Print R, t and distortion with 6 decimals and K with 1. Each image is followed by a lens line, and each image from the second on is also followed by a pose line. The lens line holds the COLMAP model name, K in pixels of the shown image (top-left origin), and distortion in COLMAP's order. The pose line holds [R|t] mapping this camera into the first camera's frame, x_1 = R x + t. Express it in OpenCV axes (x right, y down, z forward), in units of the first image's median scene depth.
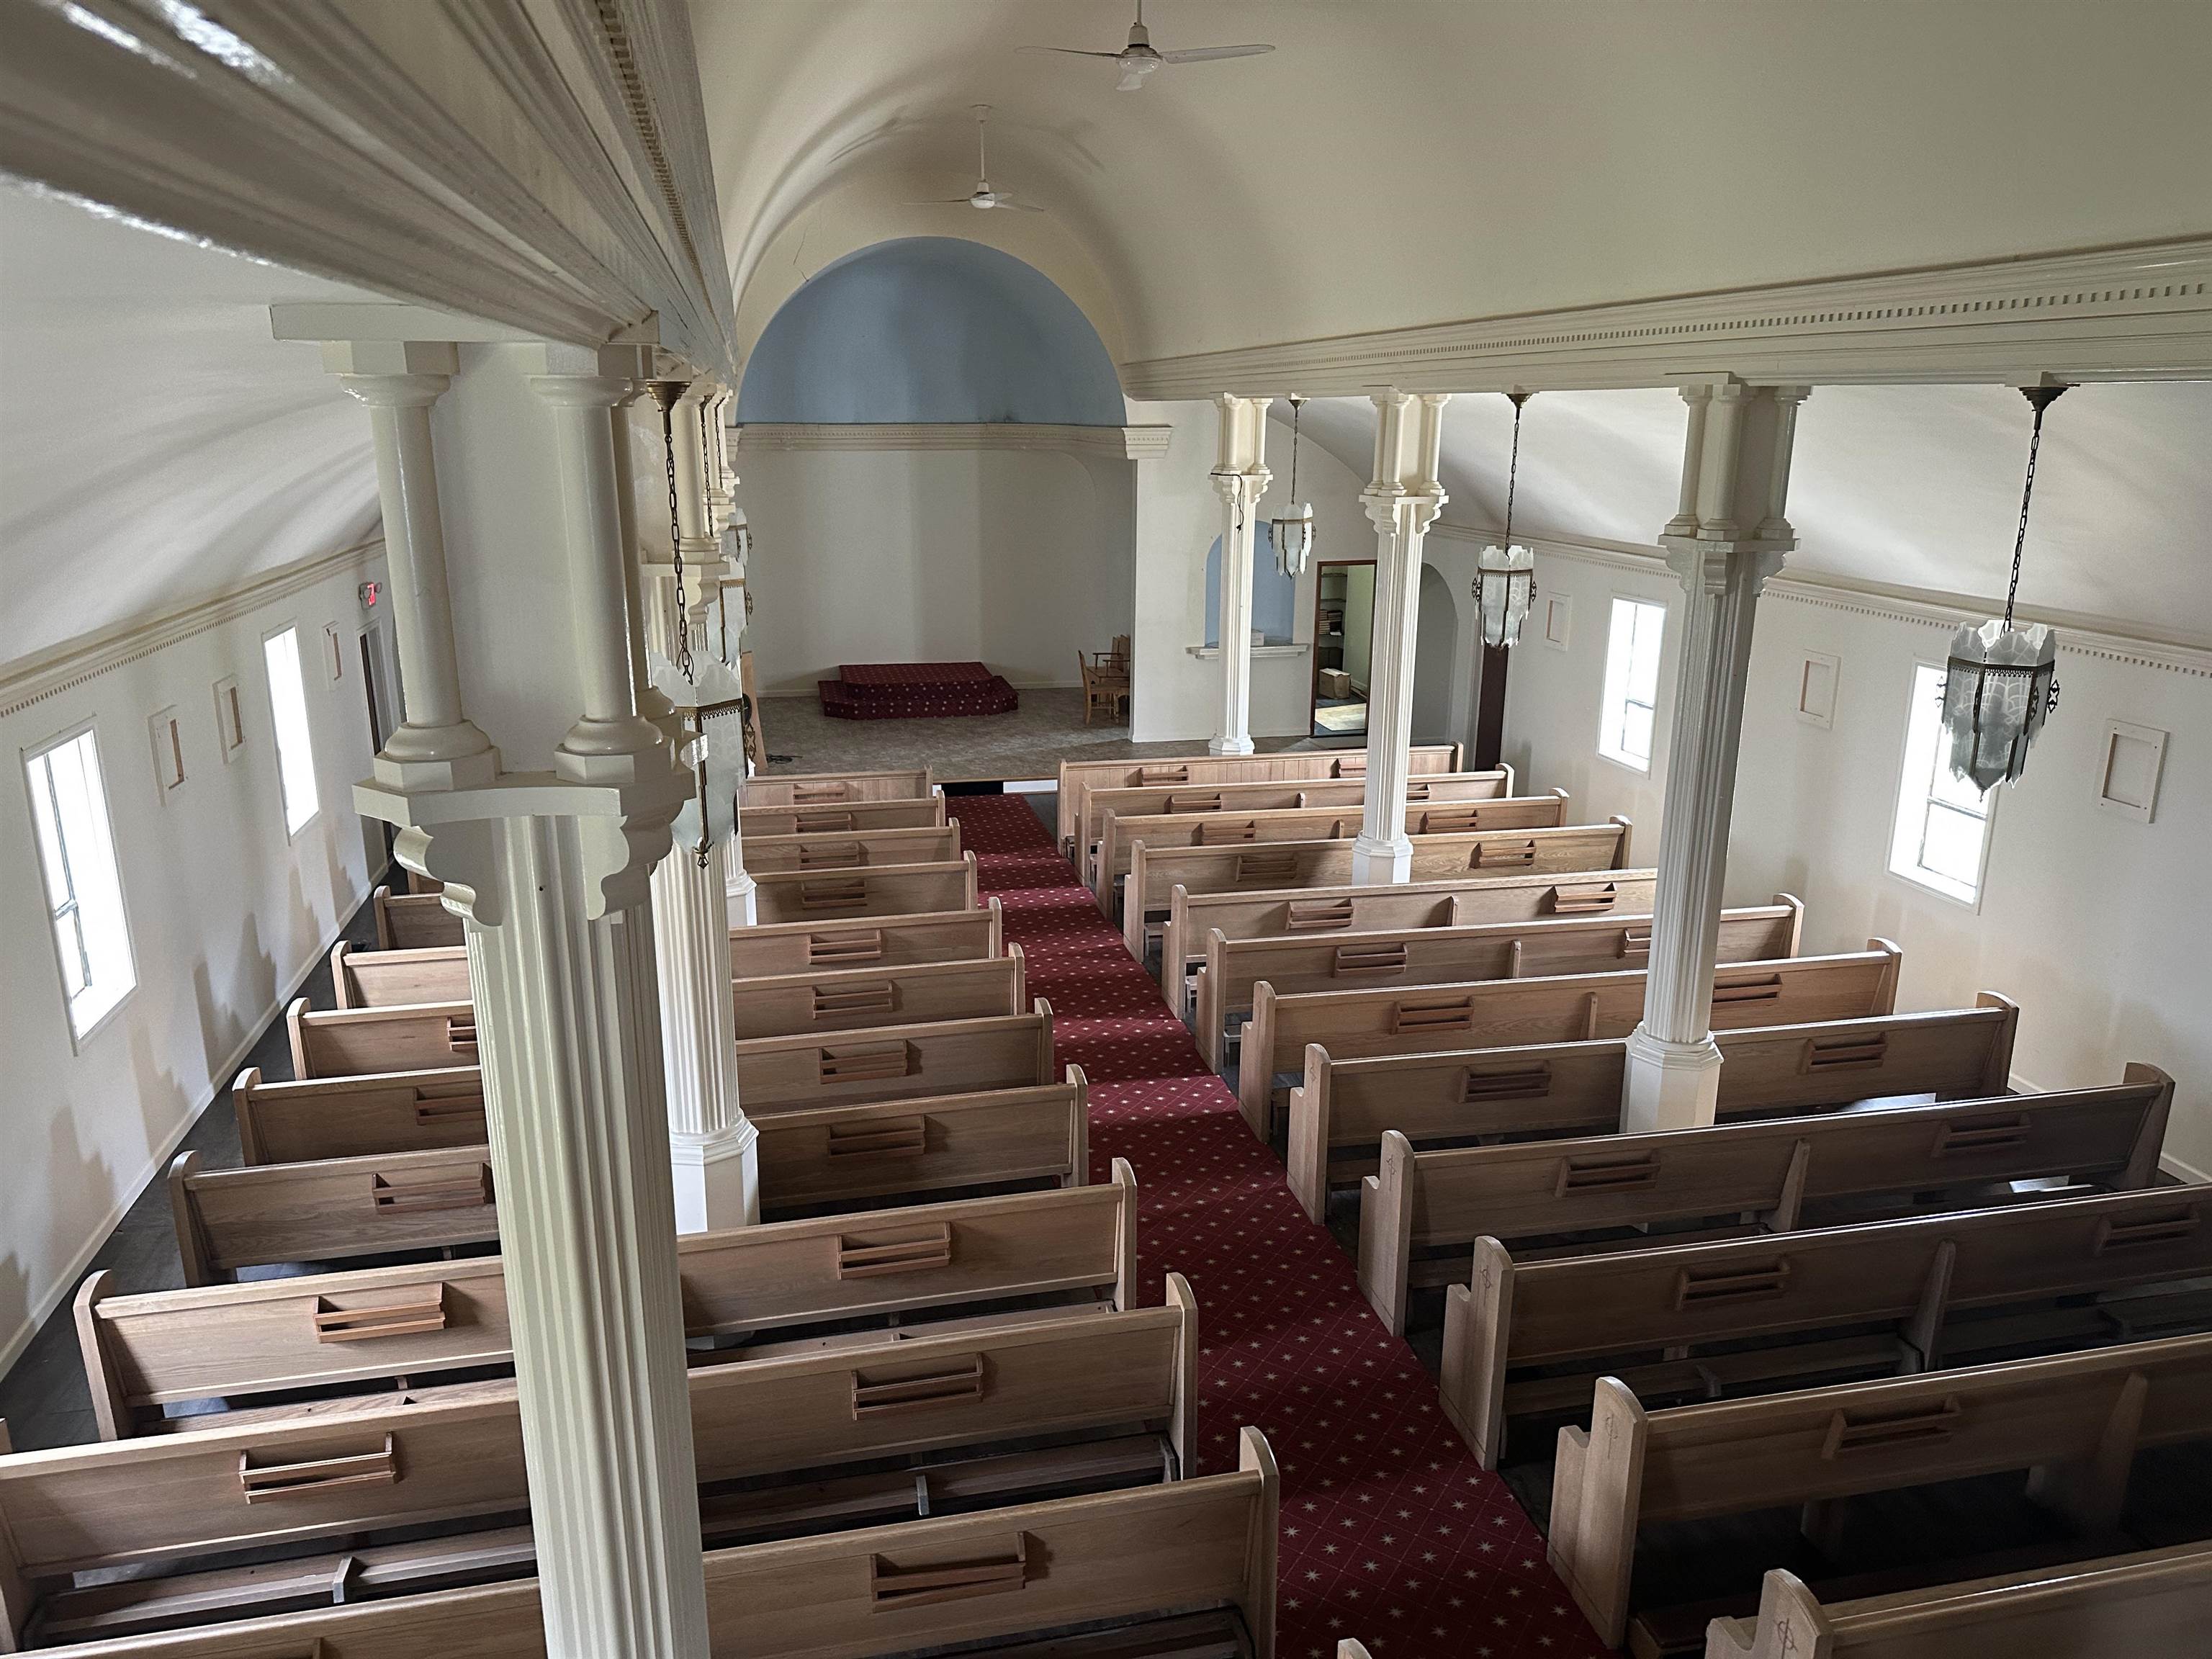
lens RADIAL K [[1547.4, 0, 1107.4], [0, 1547.4, 817.5], [0, 0, 1]] dist [0.134353, -0.196527]
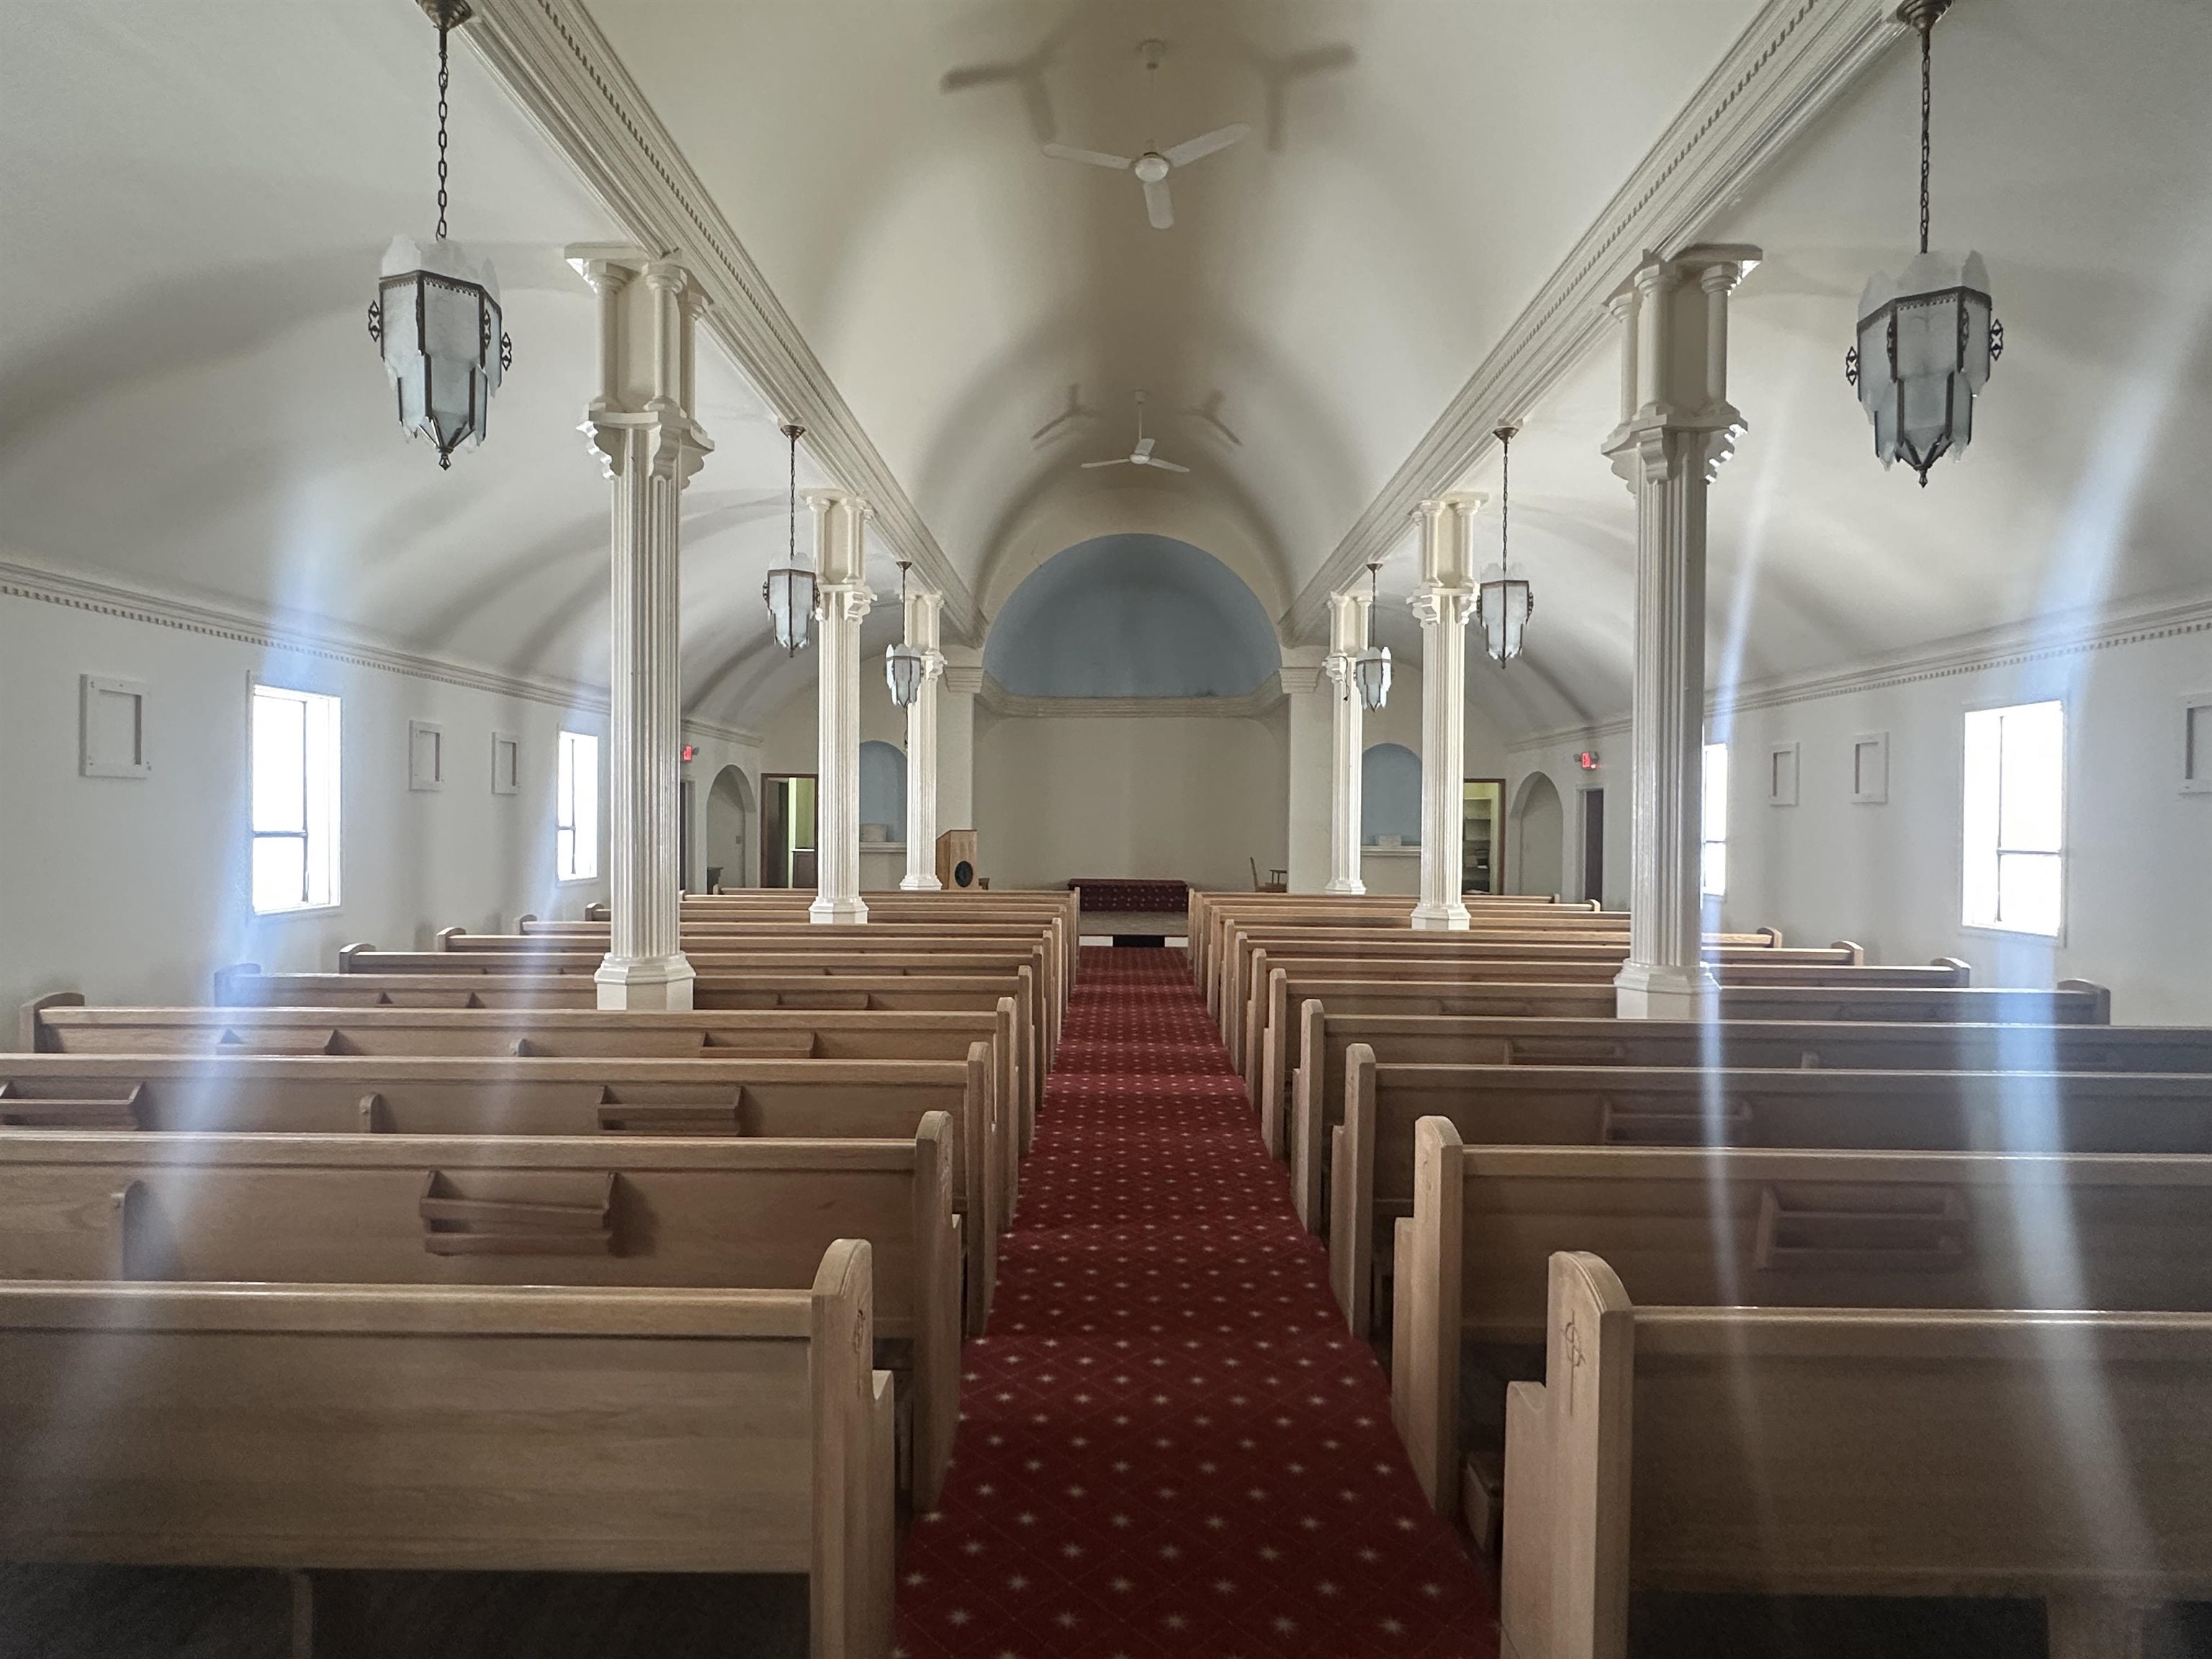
lens RADIAL K [[1151.2, 0, 1107.2], [0, 1151.2, 824.7], [0, 0, 1]] dist [-0.001140, 0.000486]
pose [[0.973190, 0.005963, -0.229924, 0.173358], [-0.064496, 0.966631, -0.247920, 0.216529], [0.220773, 0.256102, 0.941101, 0.239597]]
